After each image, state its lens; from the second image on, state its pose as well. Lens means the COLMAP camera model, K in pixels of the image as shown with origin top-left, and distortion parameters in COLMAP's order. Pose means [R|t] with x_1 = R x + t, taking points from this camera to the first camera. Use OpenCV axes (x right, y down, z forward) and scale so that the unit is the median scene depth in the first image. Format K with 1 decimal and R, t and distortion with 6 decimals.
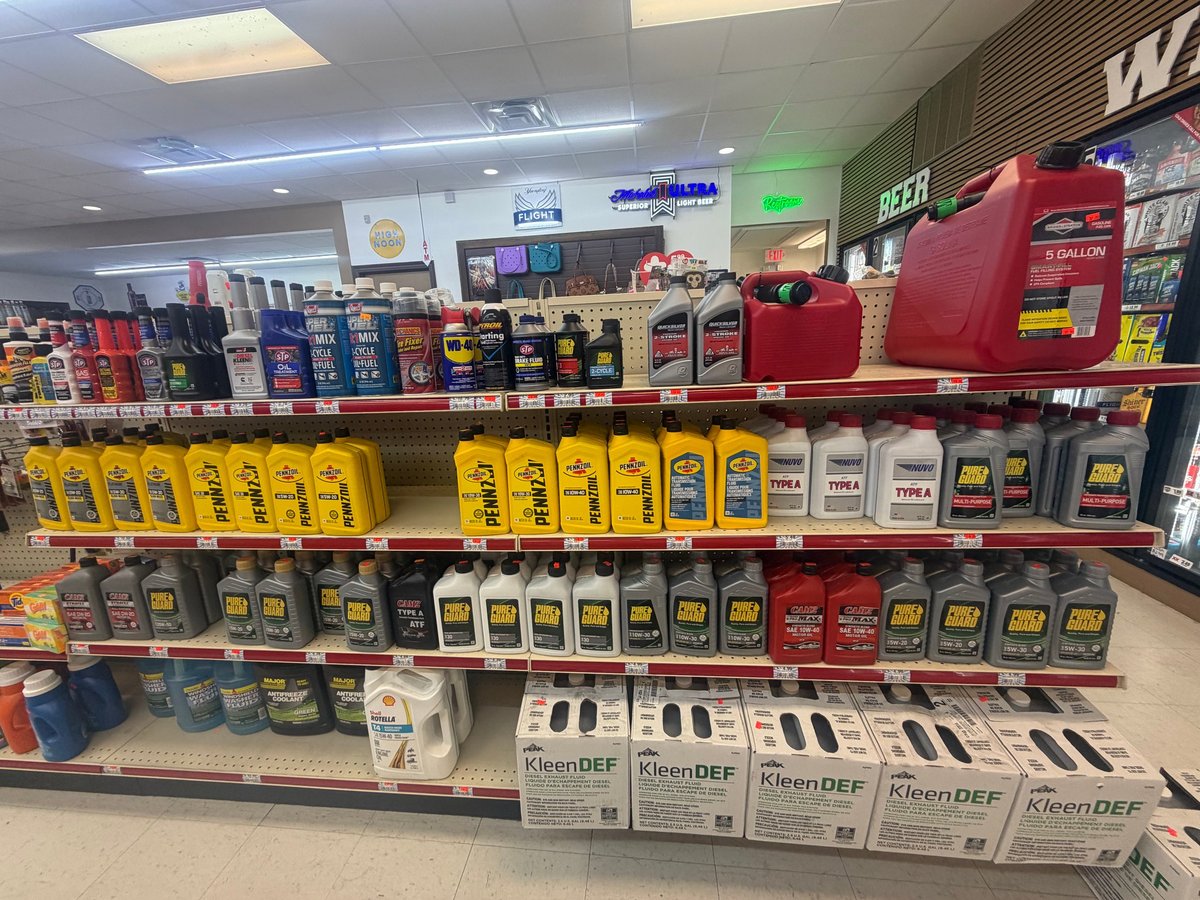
lens RADIAL K [[483.6, 0, 600.1], [0, 483.6, 450.8], [0, 0, 1]] dist [-0.001401, 0.000075]
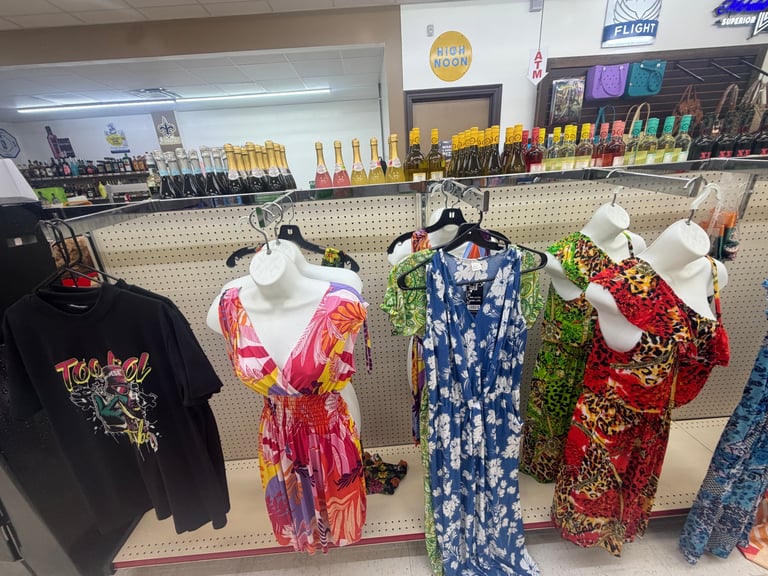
lens RADIAL K [[309.5, 0, 382.7], [0, 309.5, 284.1], [0, 0, 1]] dist [-0.001401, 0.000075]
pose [[0.988772, -0.069482, 0.132293, -0.684180], [0.055790, 0.992955, 0.104533, -0.105977], [-0.138624, -0.095978, 0.985683, 0.453643]]
